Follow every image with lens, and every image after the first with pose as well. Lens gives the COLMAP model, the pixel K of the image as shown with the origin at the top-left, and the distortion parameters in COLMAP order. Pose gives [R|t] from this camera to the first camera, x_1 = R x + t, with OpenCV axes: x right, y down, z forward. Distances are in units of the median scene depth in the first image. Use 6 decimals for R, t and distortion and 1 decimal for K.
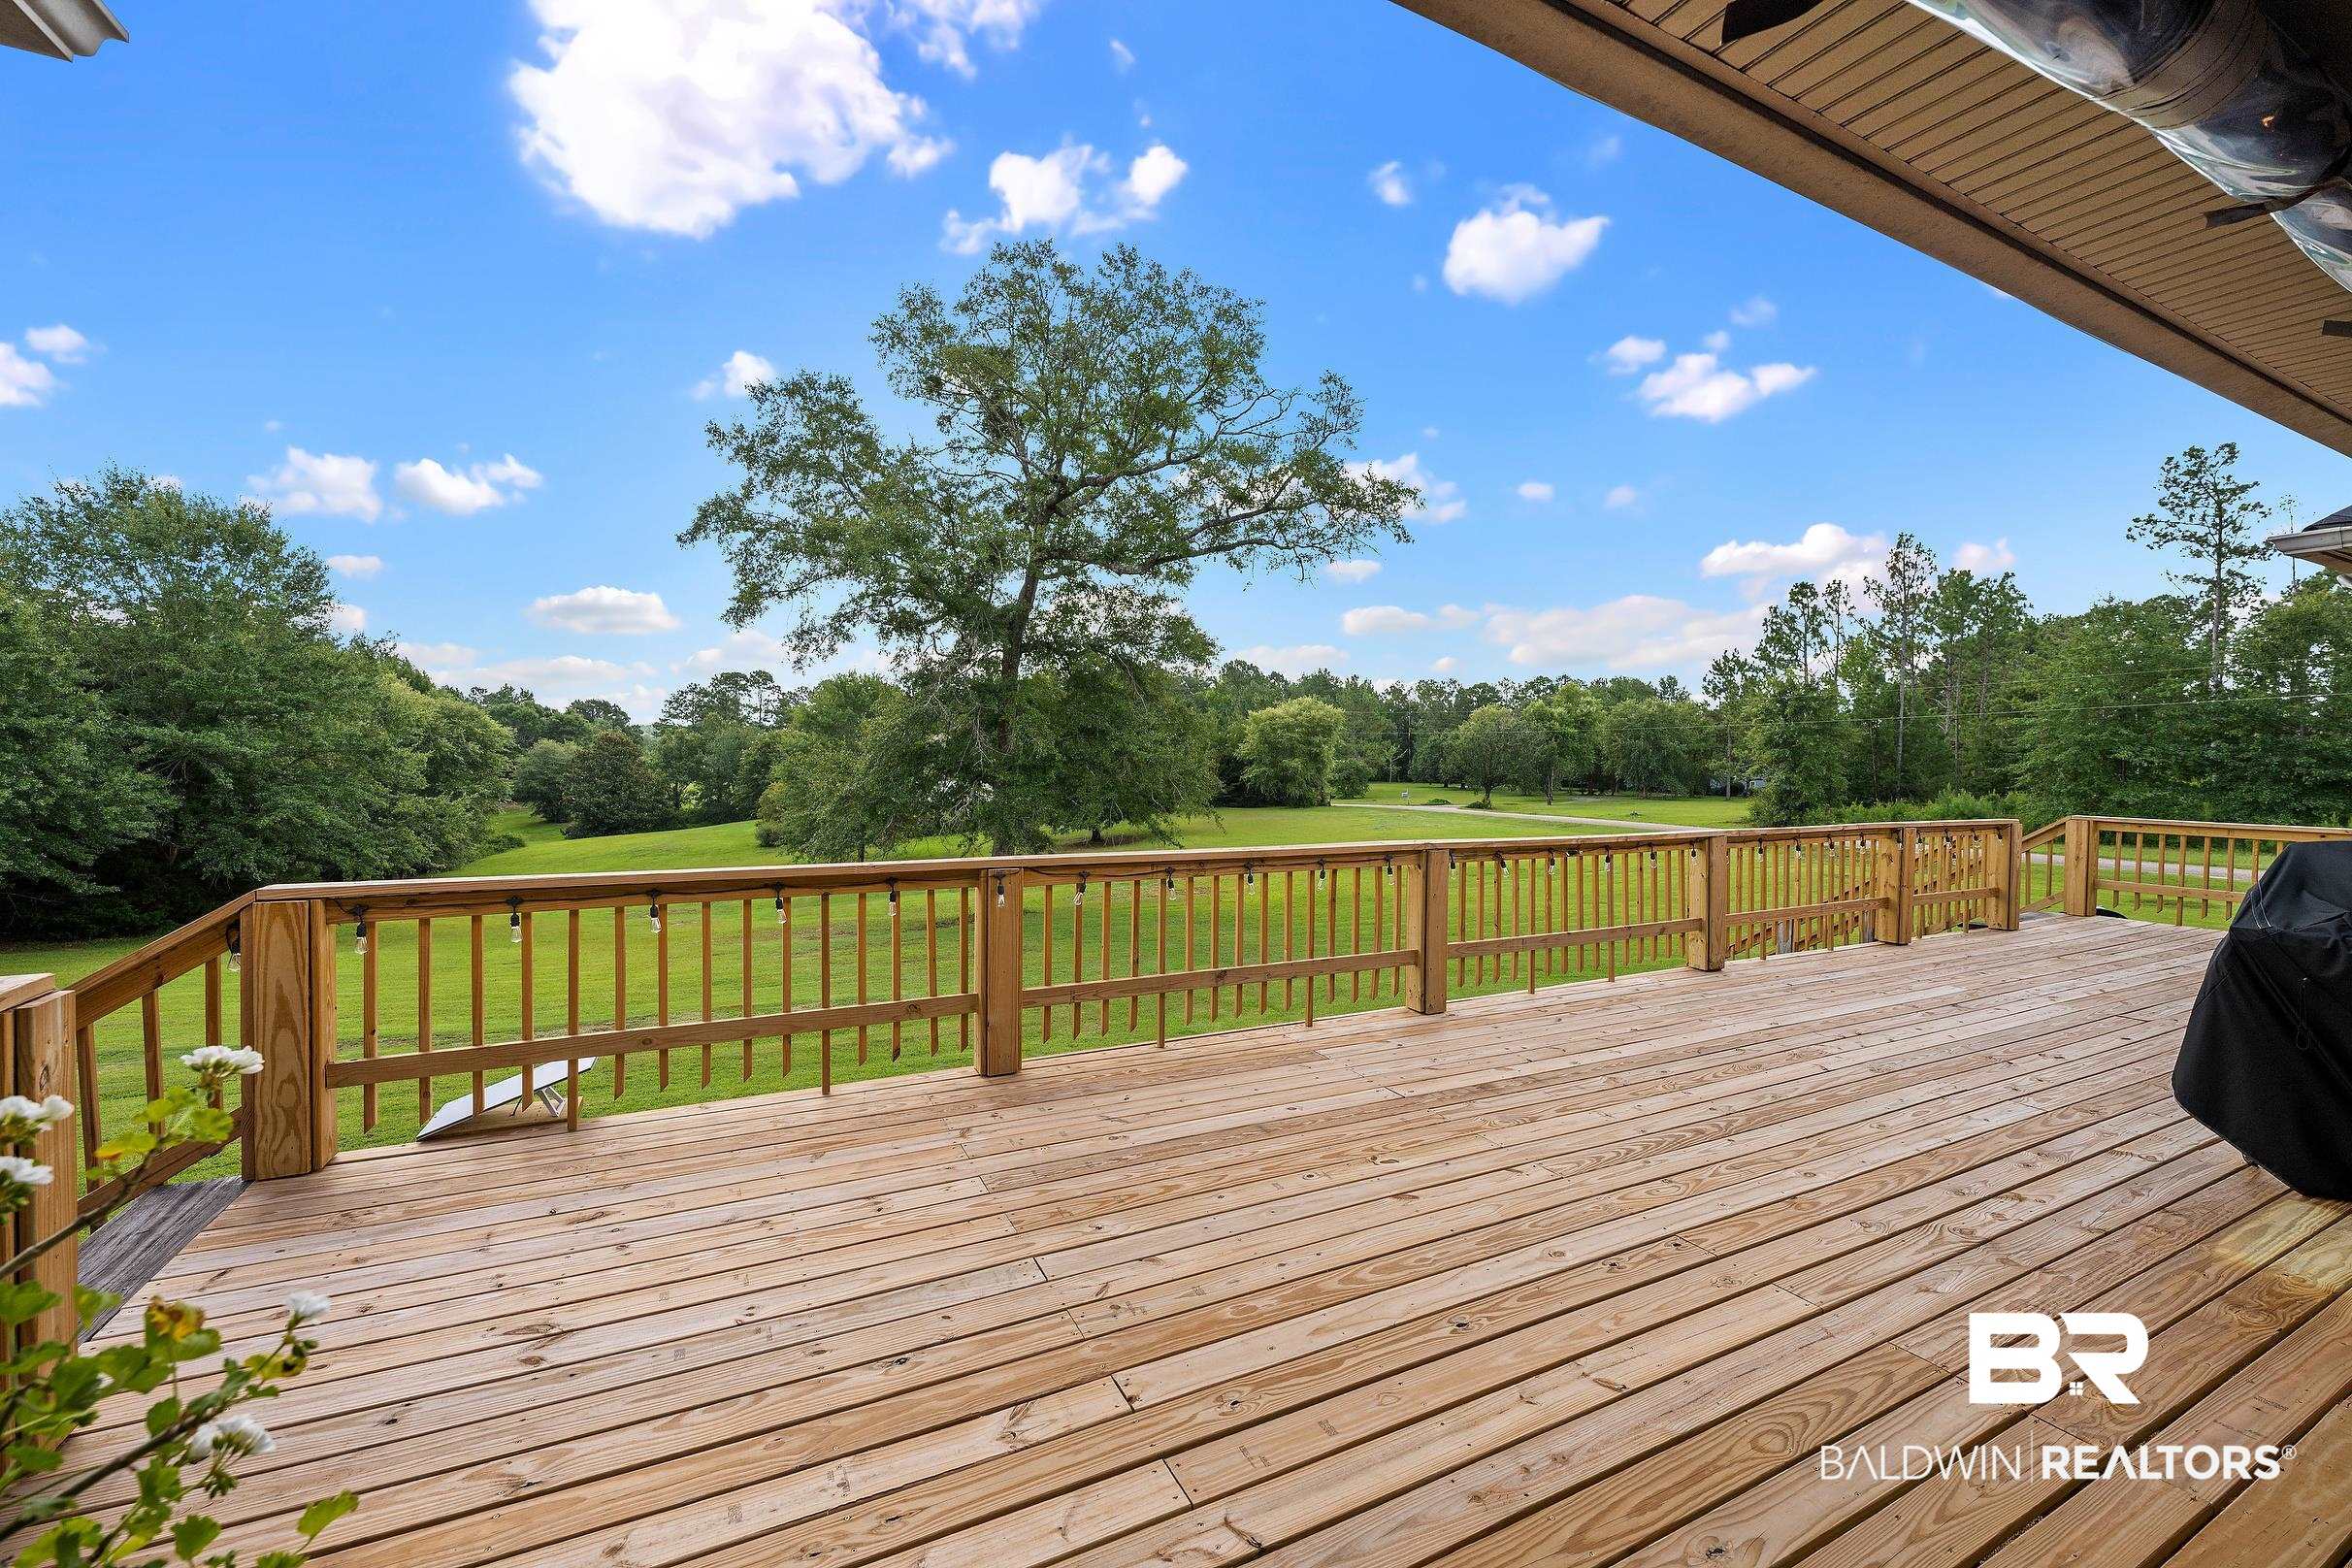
lens RADIAL K [[944.3, 0, 1171.5], [0, 944.3, 771.0], [0, 0, 1]] dist [-0.003617, -0.000319]
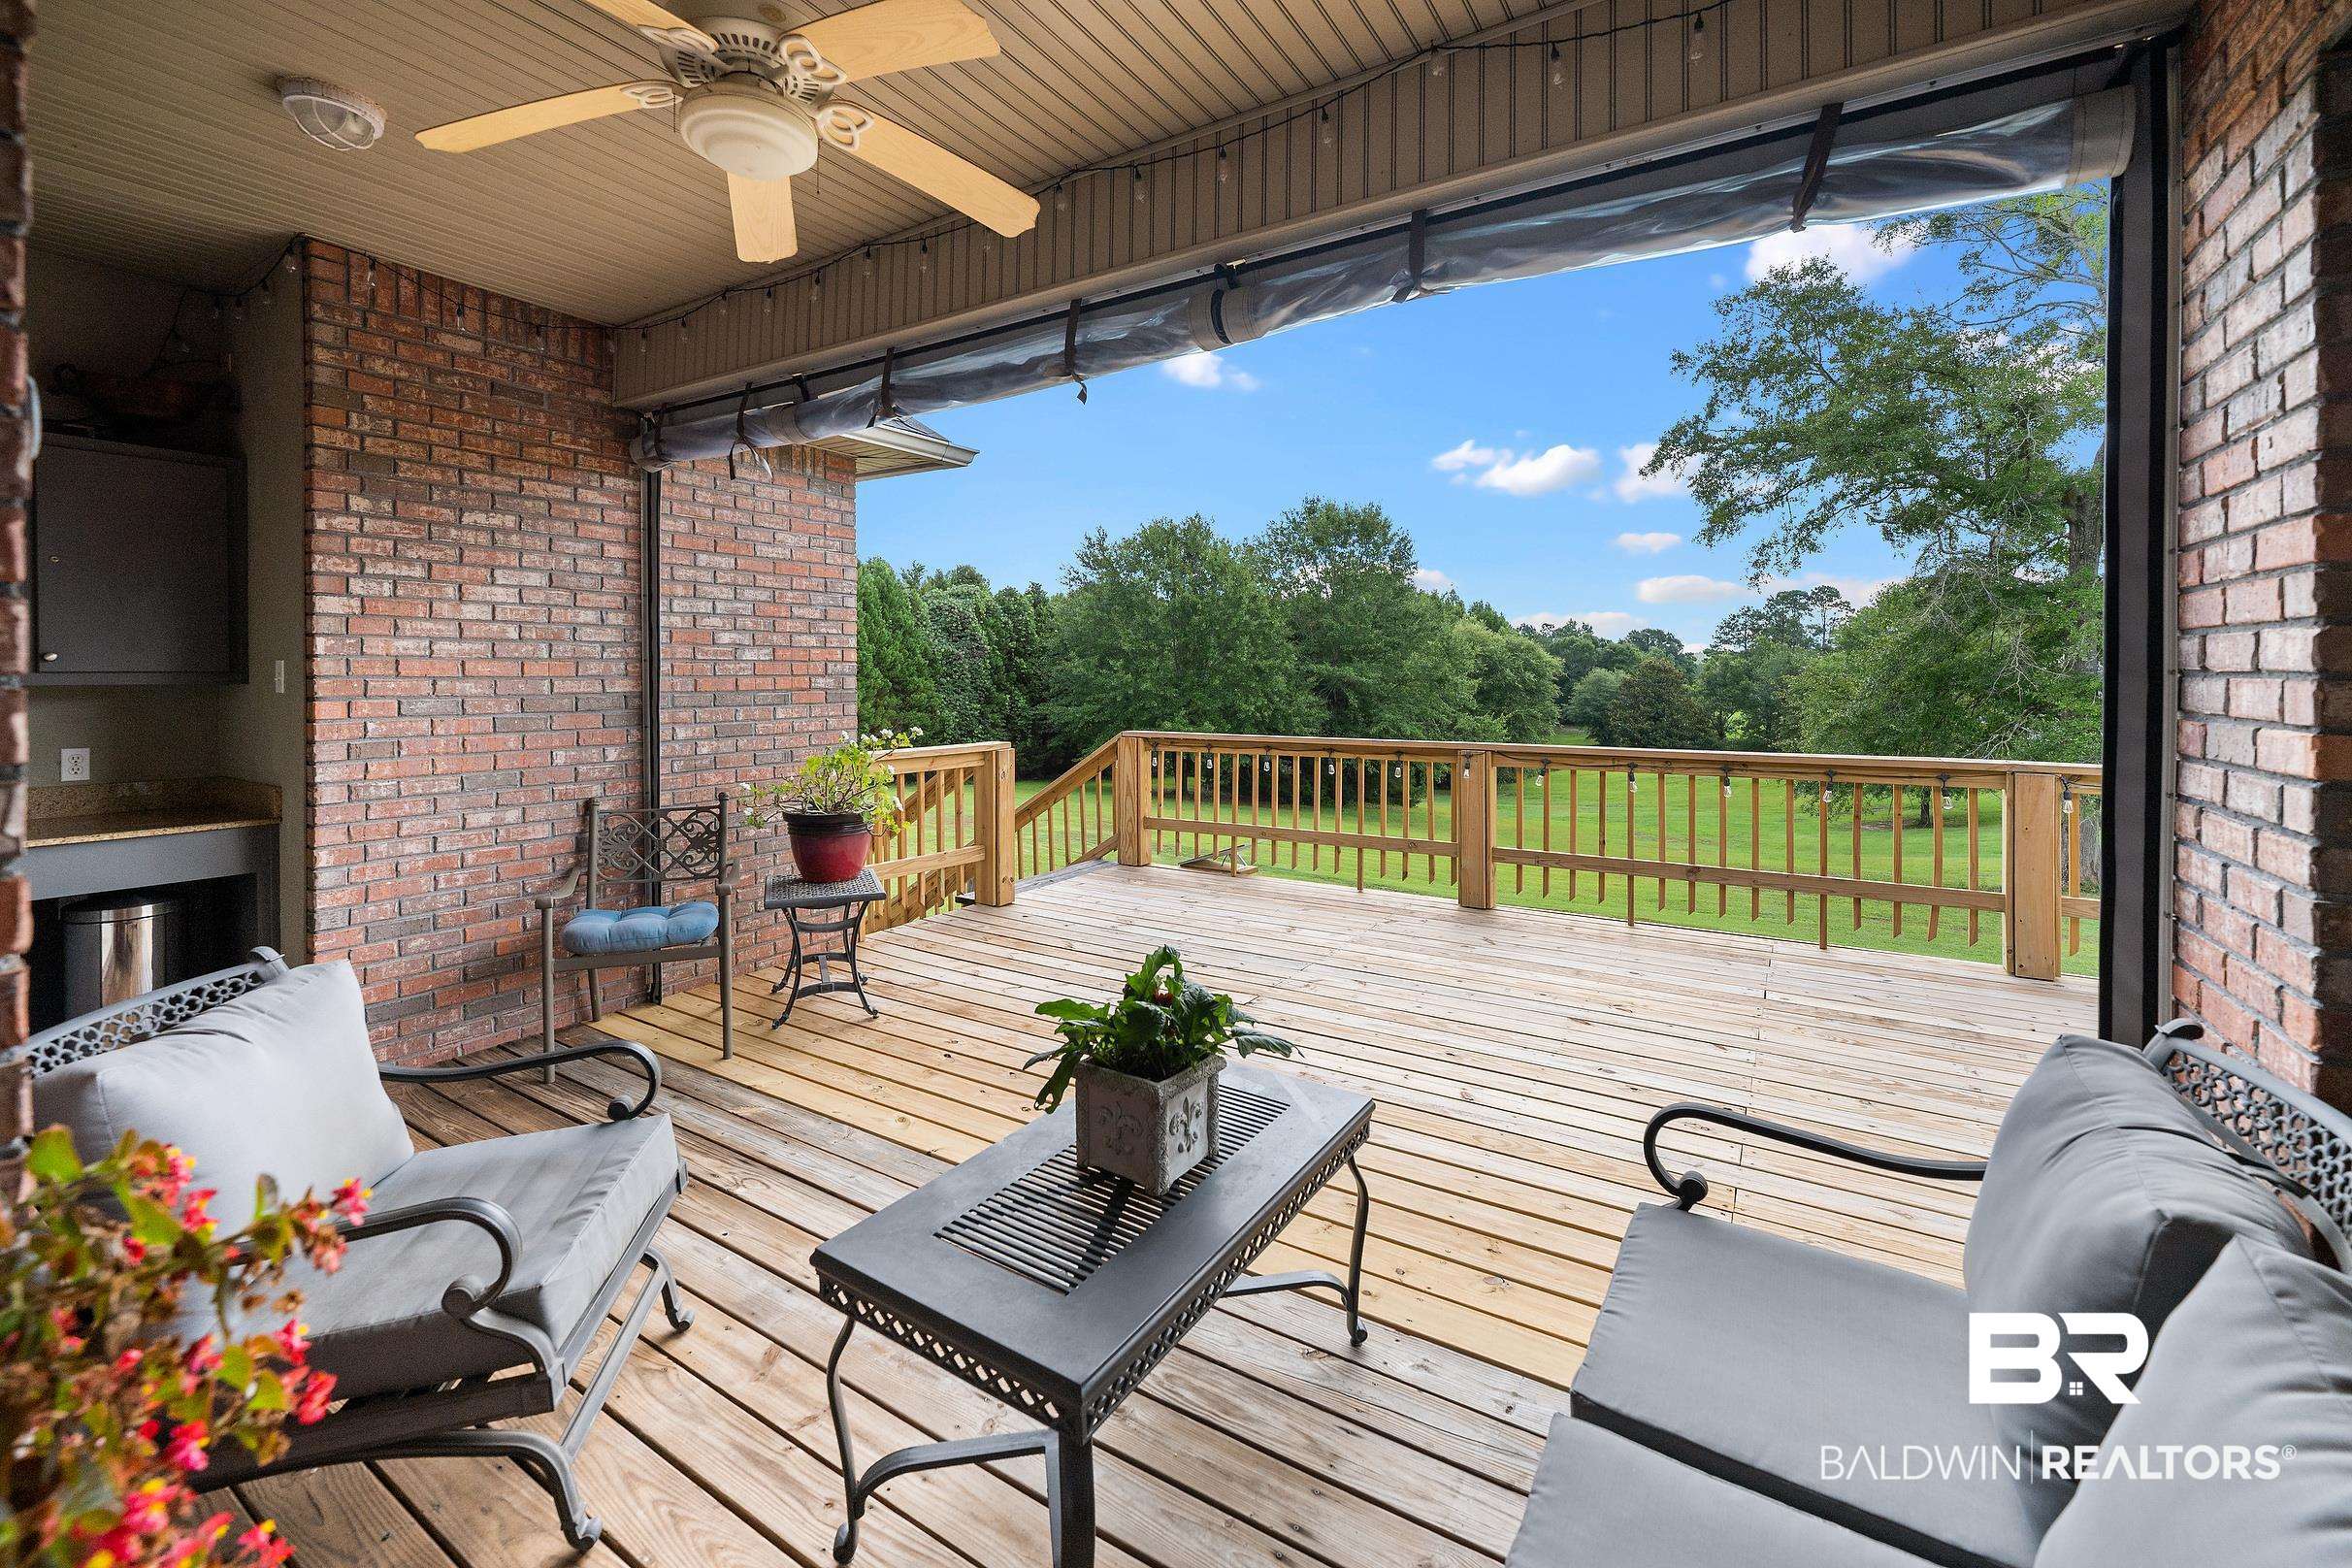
lens RADIAL K [[992.4, 0, 1167.9], [0, 992.4, 689.9], [0, 0, 1]] dist [-0.000306, 0.000088]
pose [[0.517936, -0.000778, -0.855419, 0.117857], [-0.008528, 0.999945, -0.006073, 0.004675], [0.855377, 0.010441, 0.517901, -0.011918]]
